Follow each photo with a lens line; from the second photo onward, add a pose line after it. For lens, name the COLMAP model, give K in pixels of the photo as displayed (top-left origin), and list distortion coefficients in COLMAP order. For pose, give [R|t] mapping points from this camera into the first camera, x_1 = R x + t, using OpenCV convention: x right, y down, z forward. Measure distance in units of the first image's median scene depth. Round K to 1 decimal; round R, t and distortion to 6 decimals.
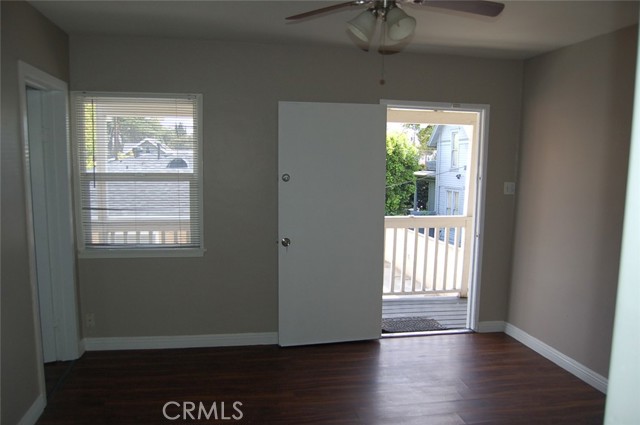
lens RADIAL K [[492.9, 0, 321.2], [0, 492.9, 214.0], [0, 0, 1]] dist [-0.107065, 0.035879]
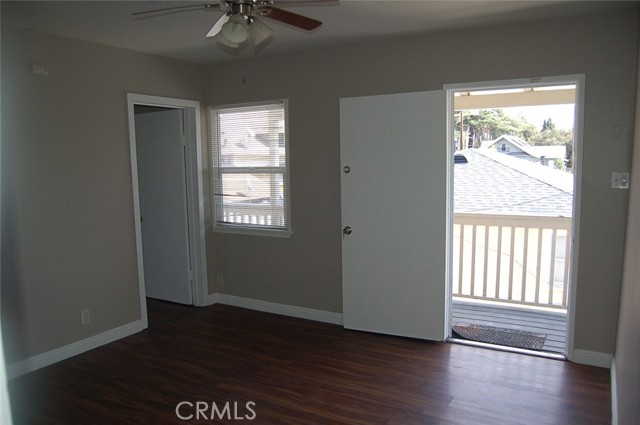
lens RADIAL K [[492.9, 0, 319.8], [0, 492.9, 211.2], [0, 0, 1]] dist [-0.107065, 0.035879]
pose [[0.760427, 0.040353, -0.648169, 0.562330], [-0.040354, 0.999075, 0.014856, 0.002622], [0.648168, 0.014860, 0.761352, 0.149859]]
